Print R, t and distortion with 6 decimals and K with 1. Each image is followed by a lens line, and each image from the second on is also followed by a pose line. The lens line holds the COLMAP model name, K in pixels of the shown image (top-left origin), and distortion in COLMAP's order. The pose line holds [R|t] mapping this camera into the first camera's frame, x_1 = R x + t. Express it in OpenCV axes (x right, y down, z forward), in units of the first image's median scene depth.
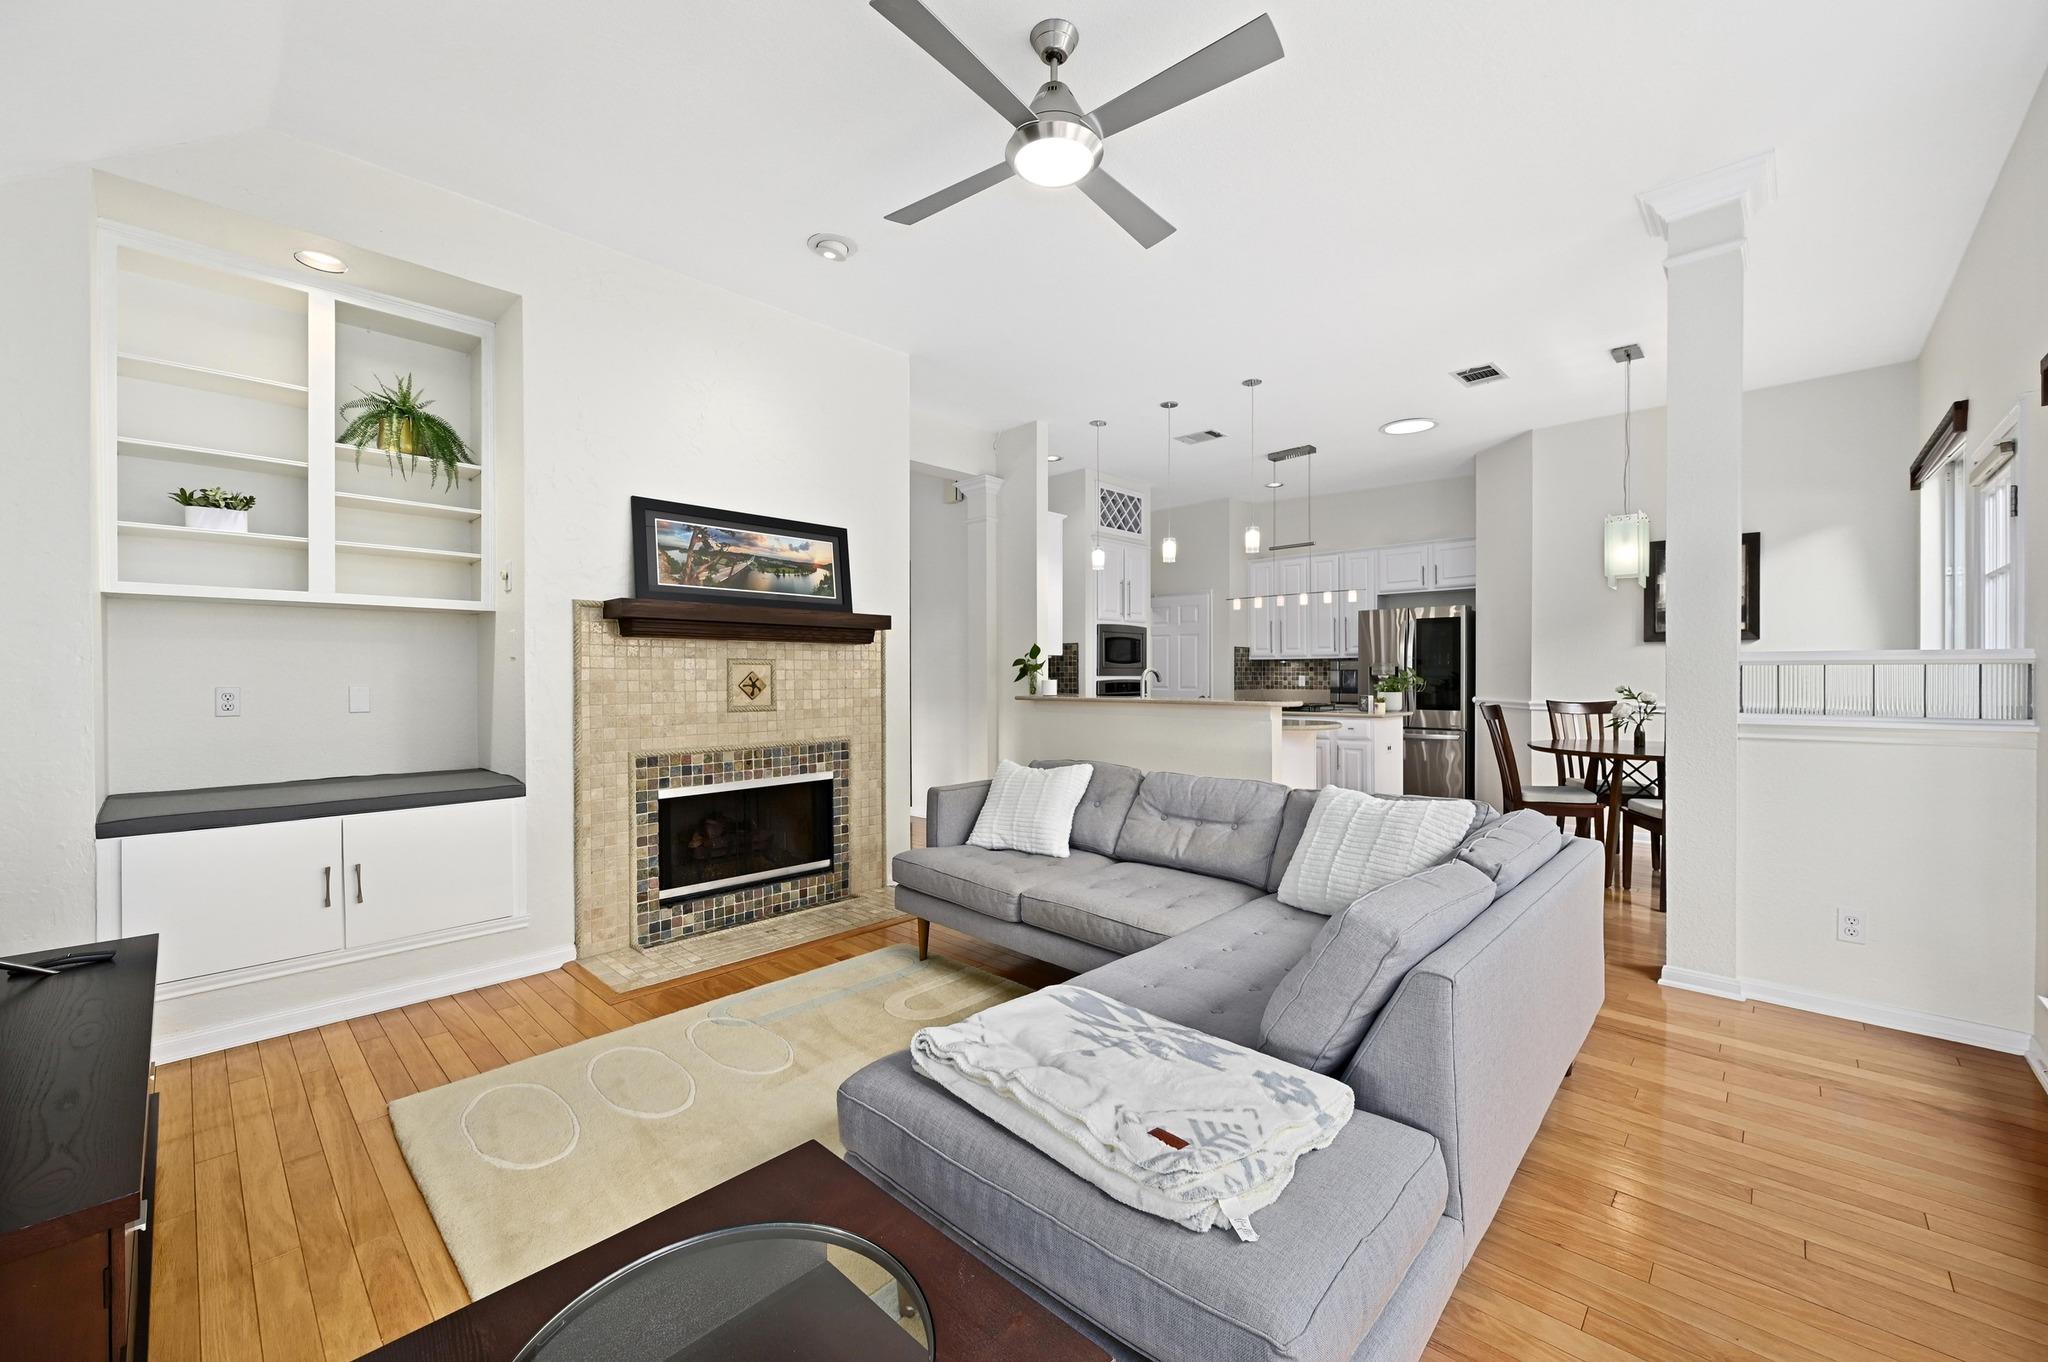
lens RADIAL K [[806.7, 0, 1027.4], [0, 806.7, 680.7], [0, 0, 1]] dist [0.001525, 0.000843]
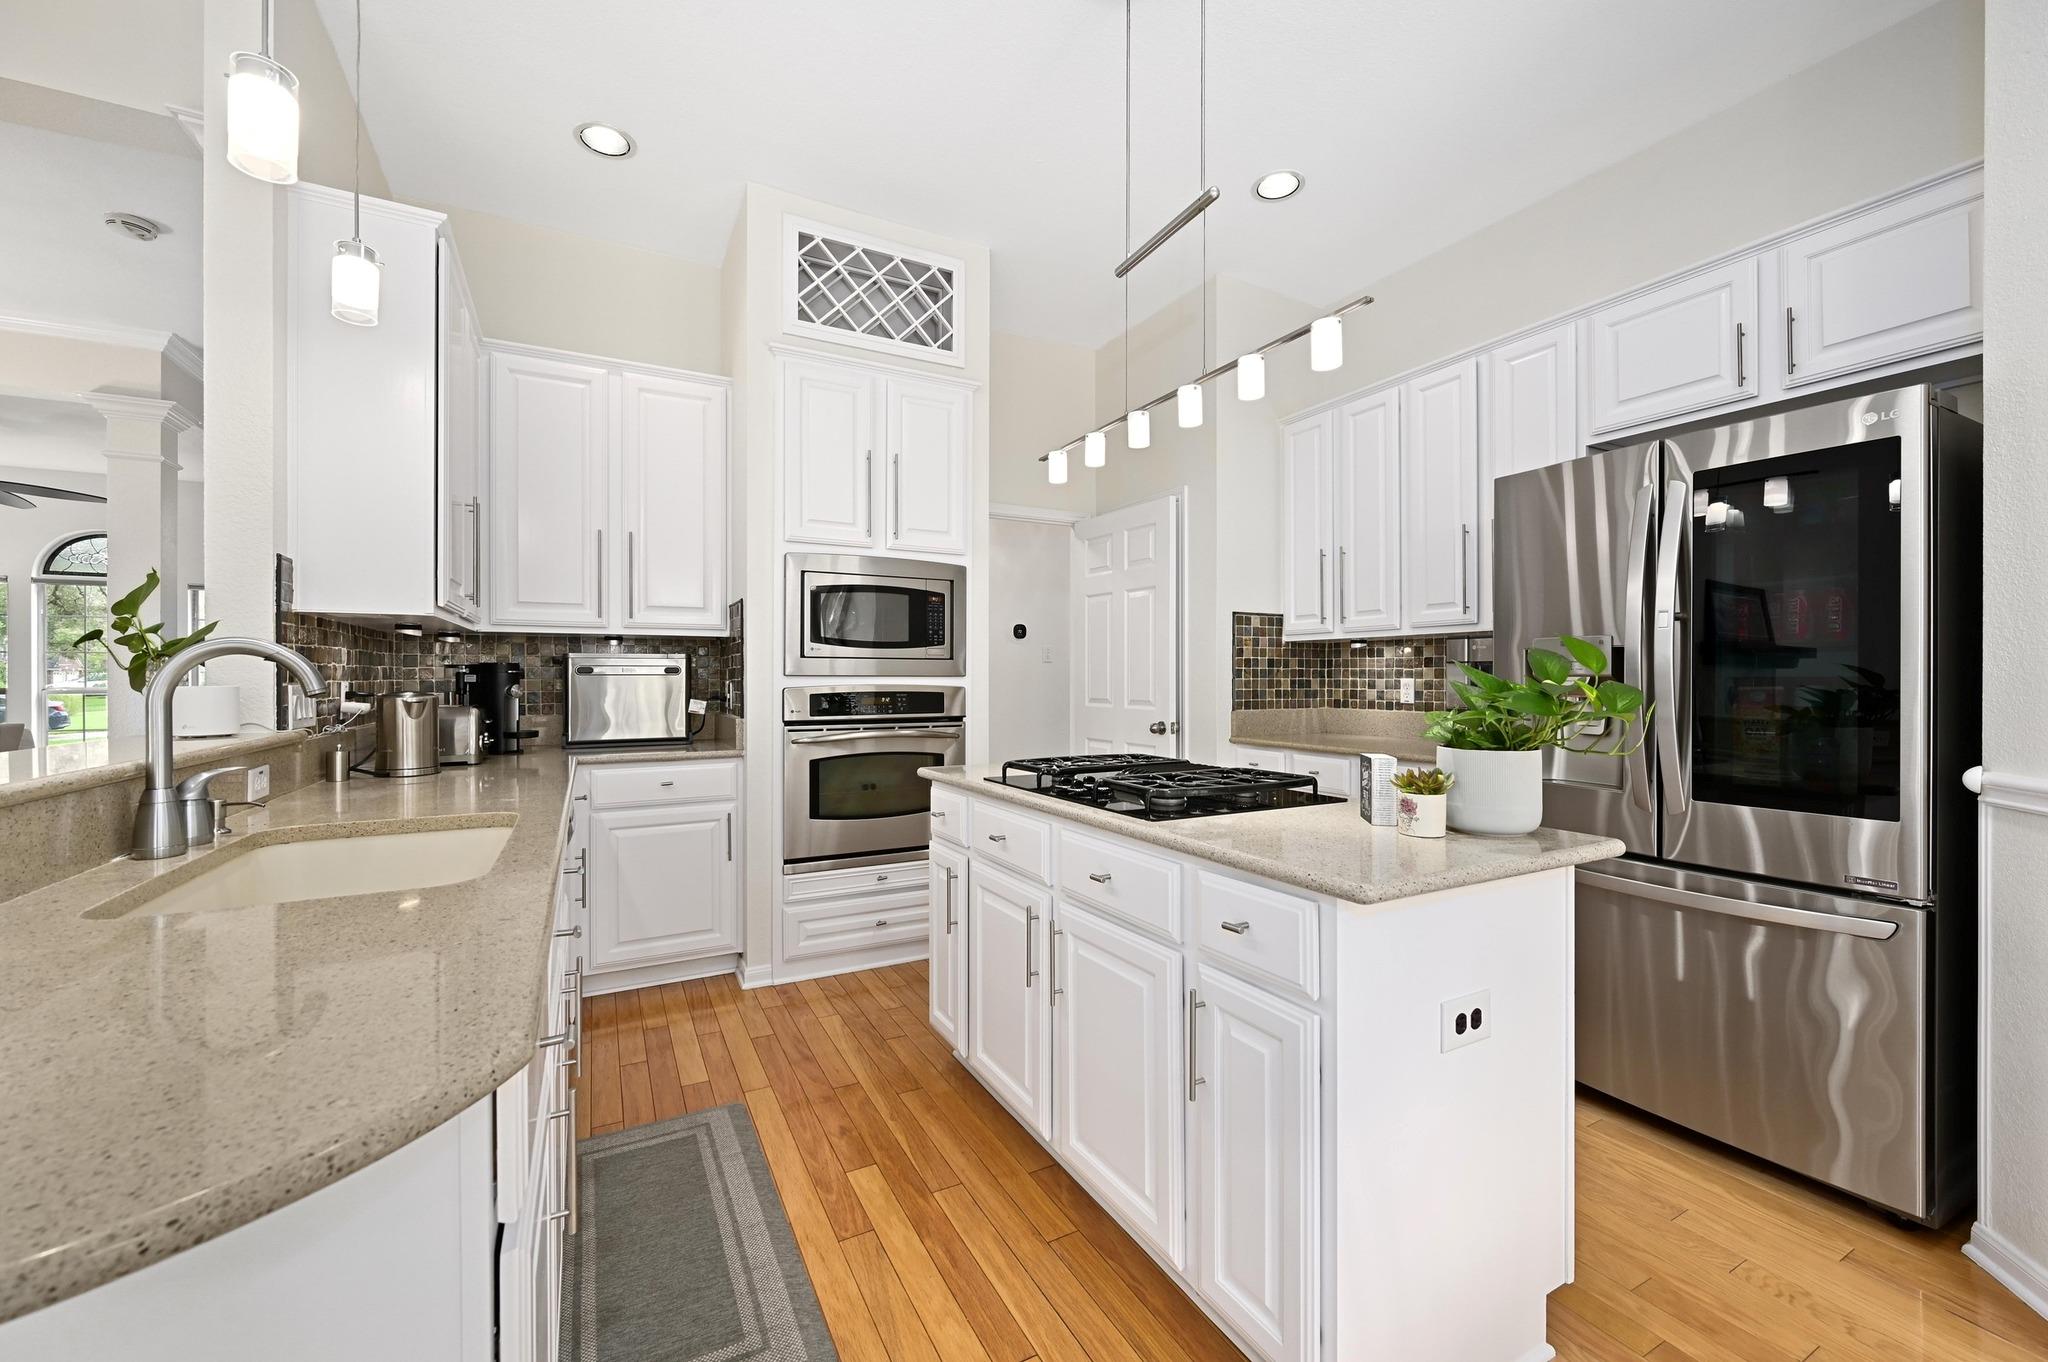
lens RADIAL K [[806.7, 0, 1028.8], [0, 806.7, 671.7], [0, 0, 1]] dist [0.001525, 0.000843]
pose [[0.948414, 0.003563, -0.317015, 0.324394], [-0.007914, 0.999891, -0.012439, -0.003195], [0.316936, 0.014306, 0.948339, 0.609802]]
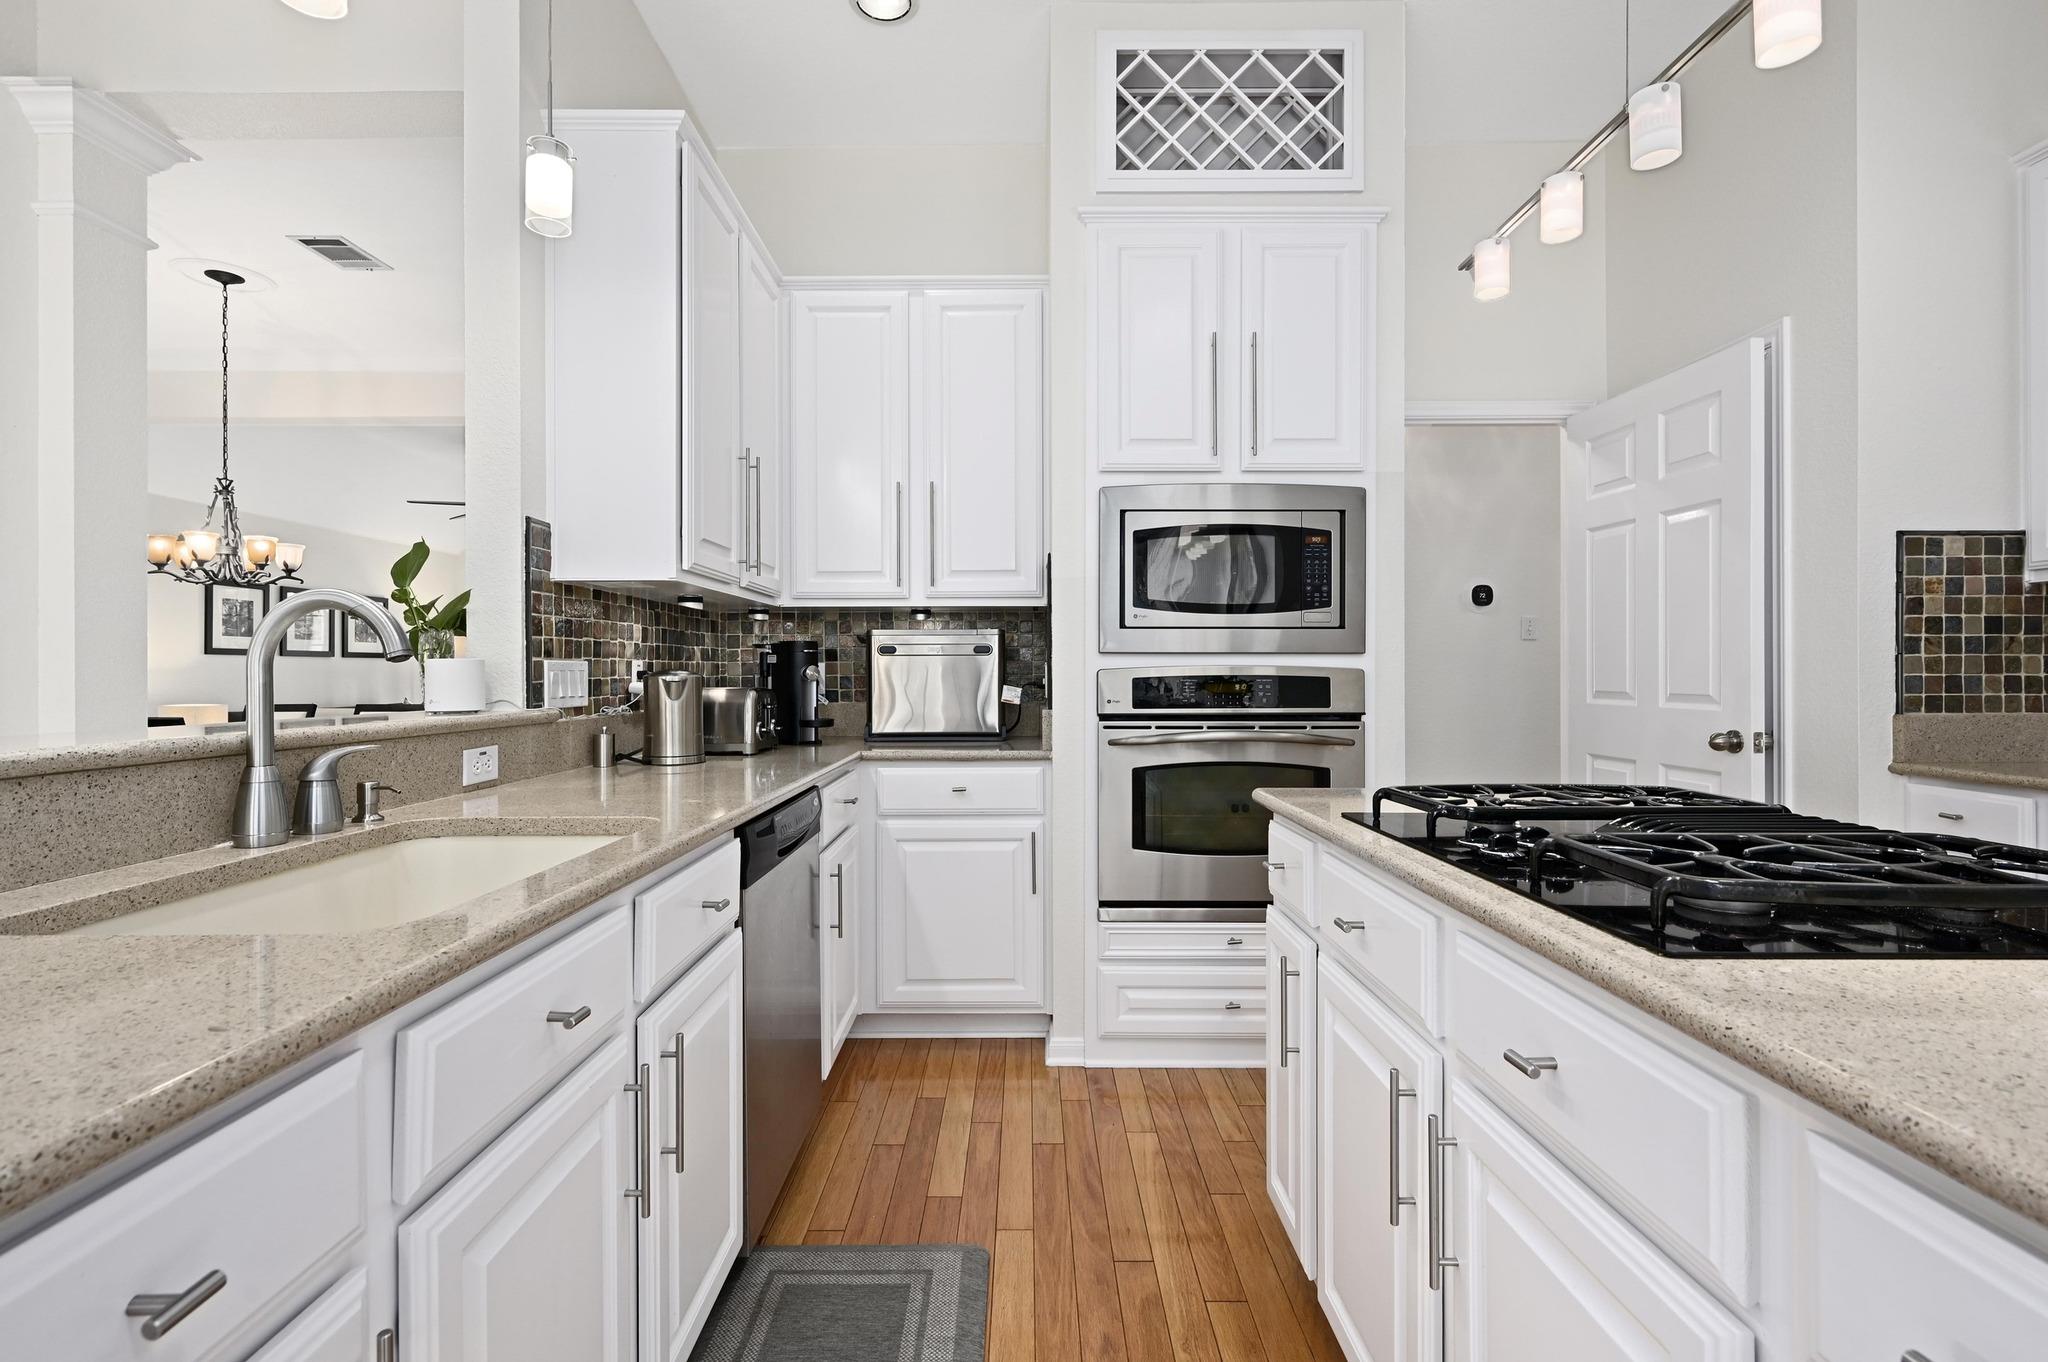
lens RADIAL K [[936.3, 0, 1020.5], [0, 936.3, 669.1], [0, 0, 1]] dist [0.002297, 0.000489]
pose [[0.682375, 0.002679, -0.730997, 0.315404], [-0.008330, 0.999957, -0.004111, 0.002380], [0.730955, 0.008894, 0.682368, 0.693528]]
